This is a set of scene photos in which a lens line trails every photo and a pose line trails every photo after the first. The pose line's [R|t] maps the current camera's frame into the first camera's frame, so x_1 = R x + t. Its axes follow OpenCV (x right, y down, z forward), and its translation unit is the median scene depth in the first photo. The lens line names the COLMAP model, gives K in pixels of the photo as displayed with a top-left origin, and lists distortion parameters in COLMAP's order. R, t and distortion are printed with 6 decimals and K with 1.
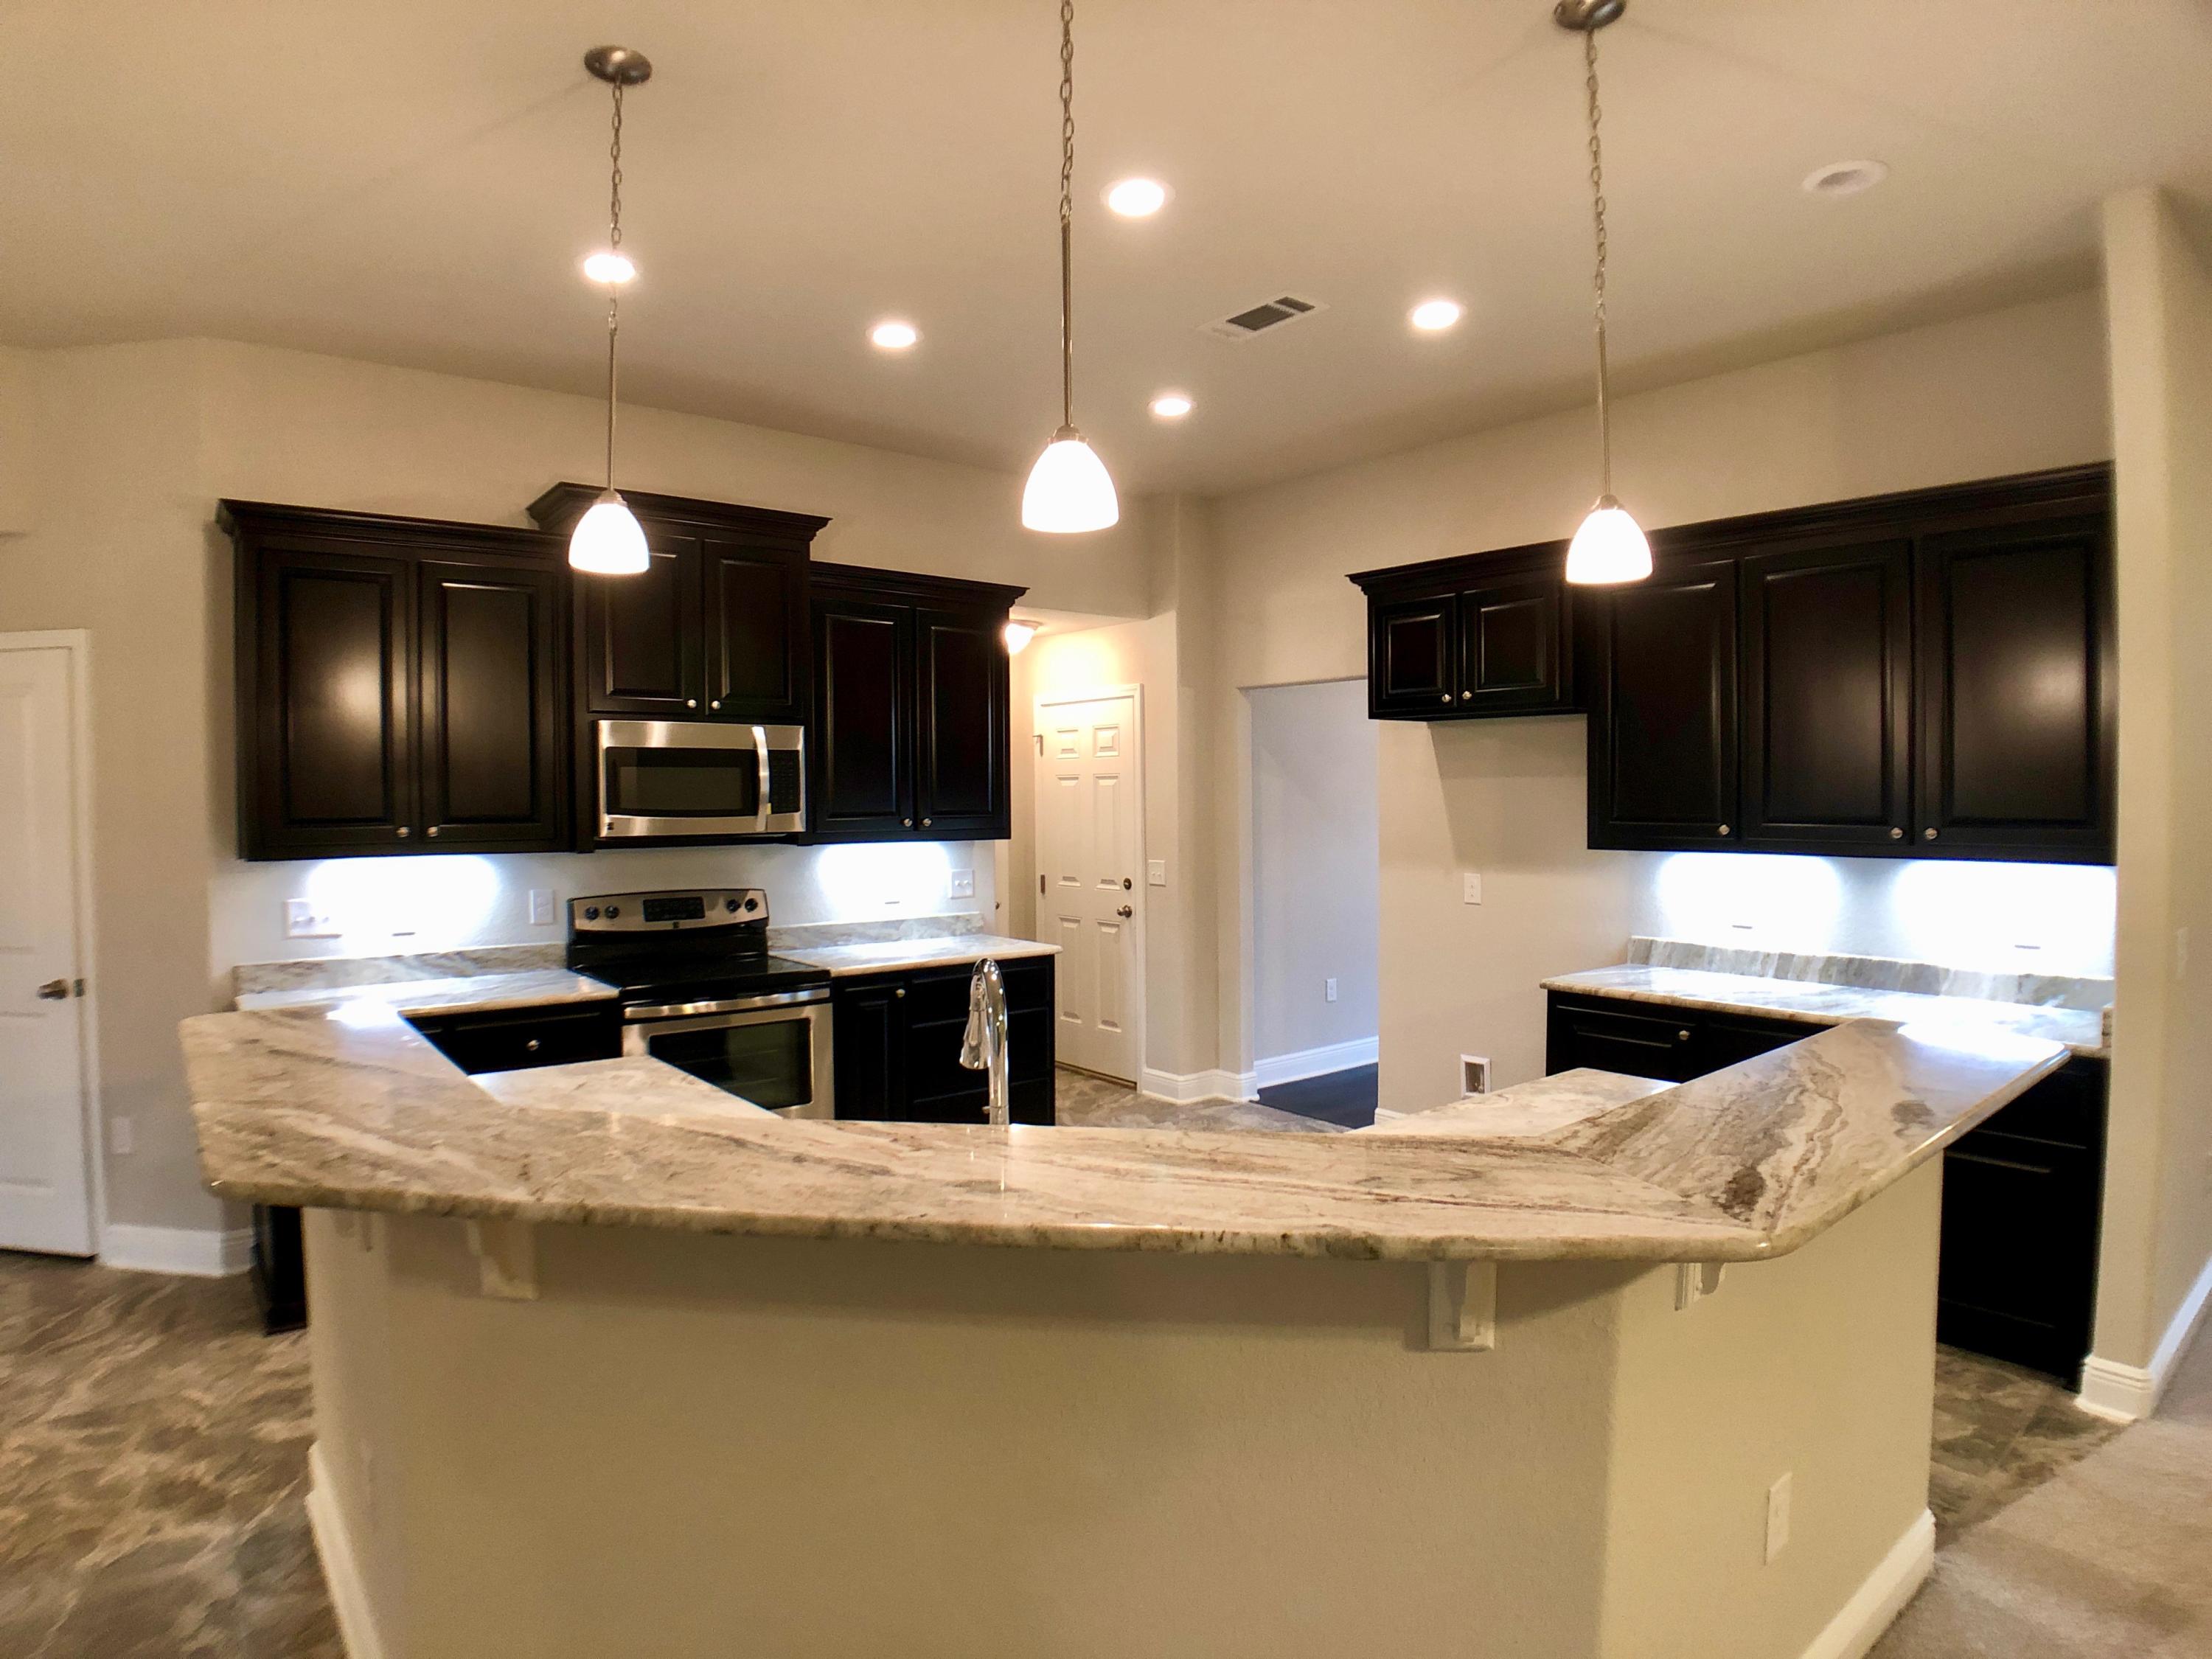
lens RADIAL K [[1251.2, 0, 1106.0], [0, 1251.2, 829.5], [0, 0, 1]] dist [-0.102256, 0.025718]
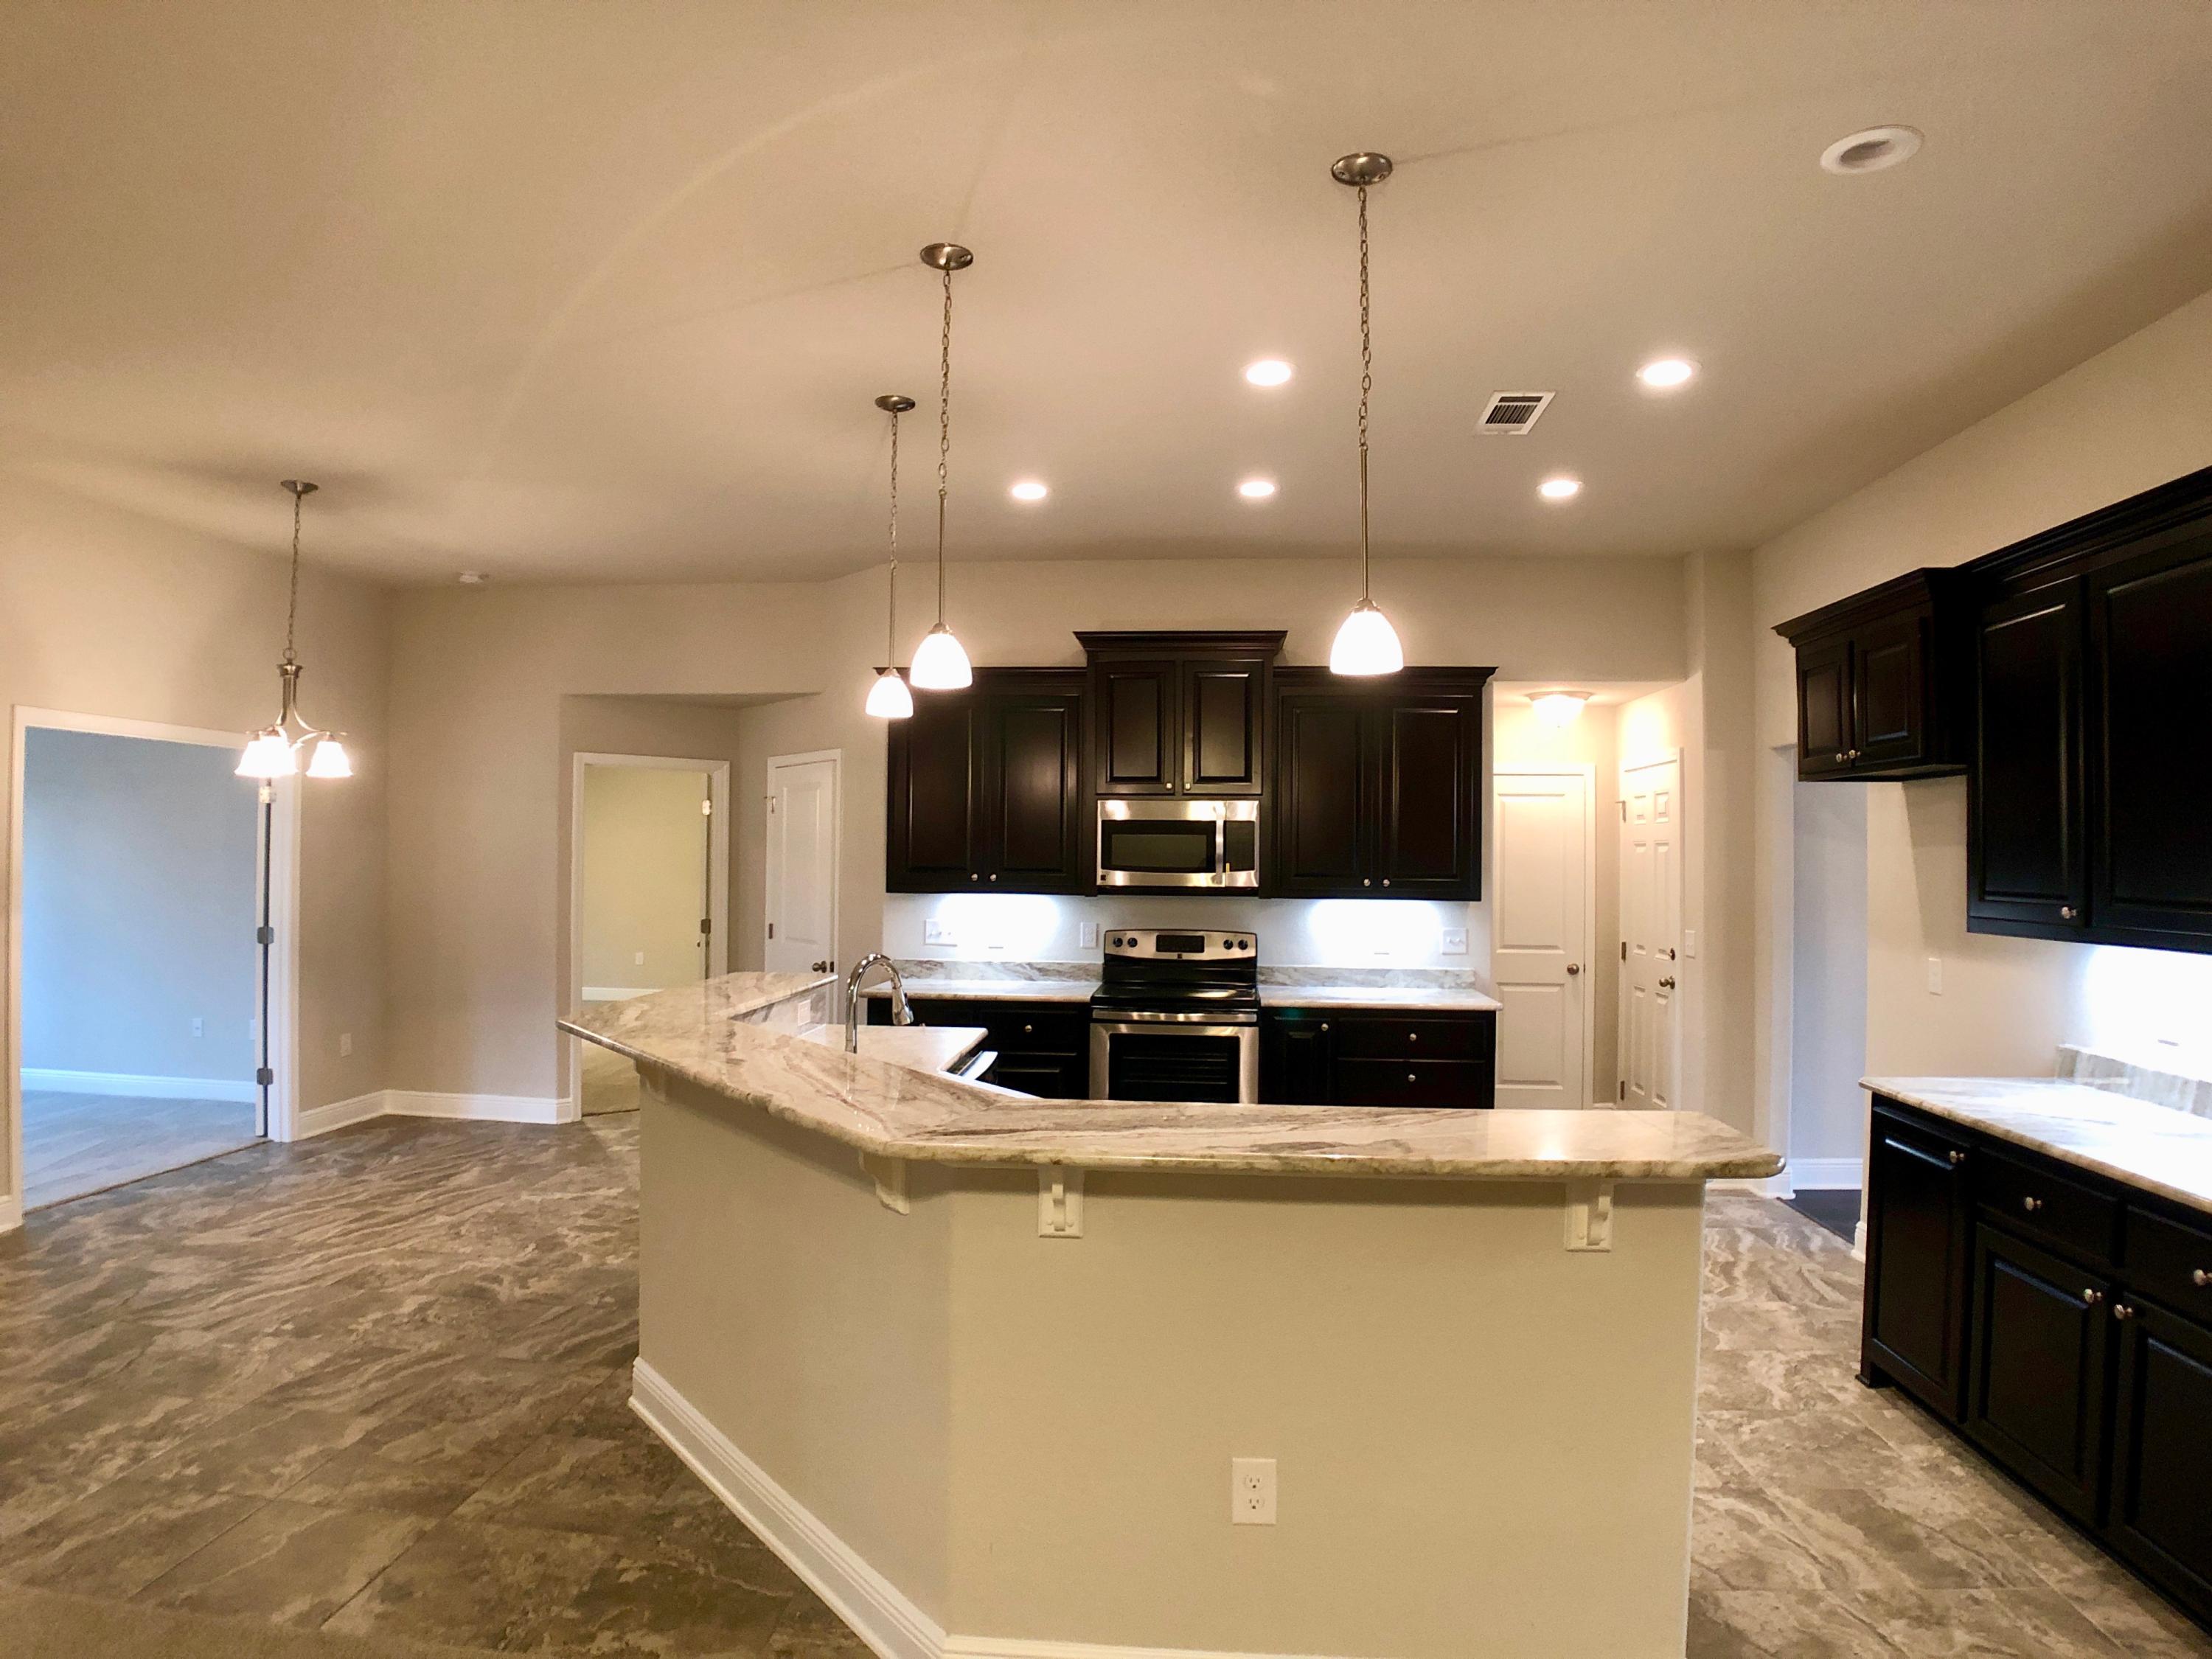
lens RADIAL K [[1269.5, 0, 1113.6], [0, 1269.5, 829.5], [0, 0, 1]] dist [-0.093320, 0.015945]
pose [[0.714639, -0.001921, -0.699491, 0.549863], [-0.033772, 0.998735, -0.037246, -0.003208], [0.698678, 0.050241, 0.713670, 0.003512]]
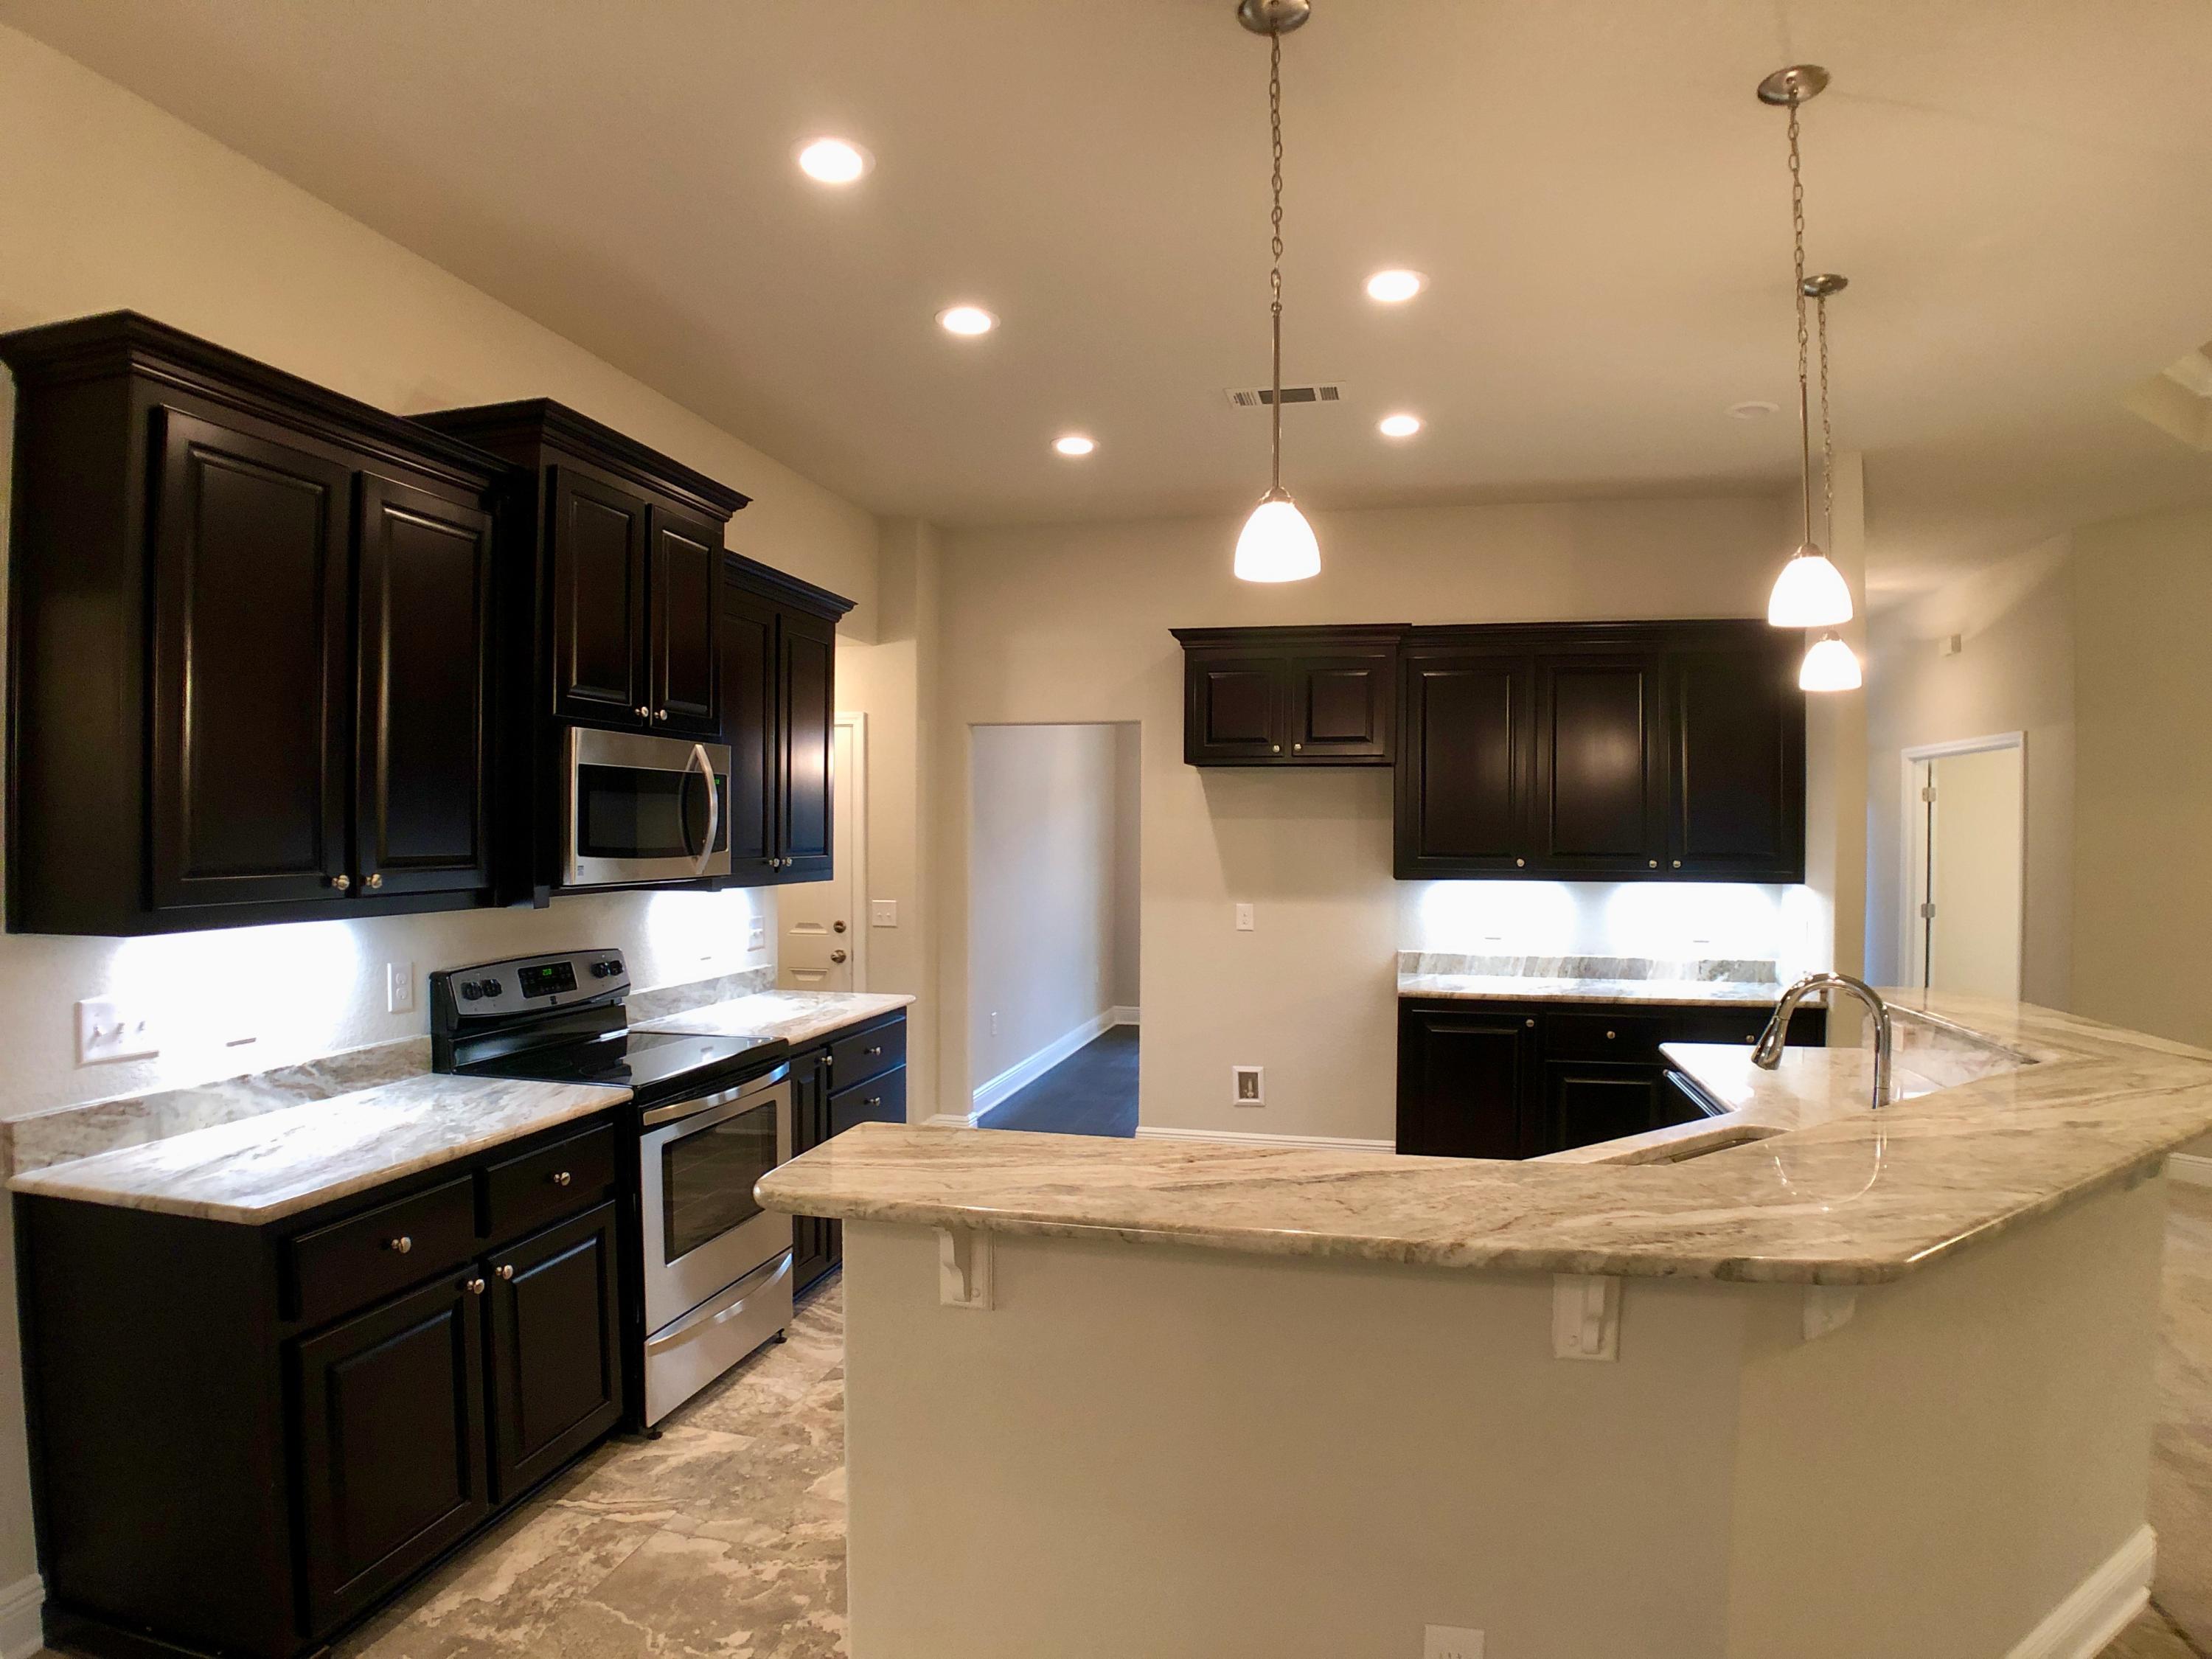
lens RADIAL K [[1251.2, 0, 1106.0], [0, 1251.2, 829.5], [0, 0, 1]] dist [-0.102256, 0.025718]
pose [[0.789994, 0.007953, 0.613063, -0.565319], [0.009677, 0.999630, -0.025438, -0.004985], [-0.613038, 0.026028, 0.789624, 0.206605]]
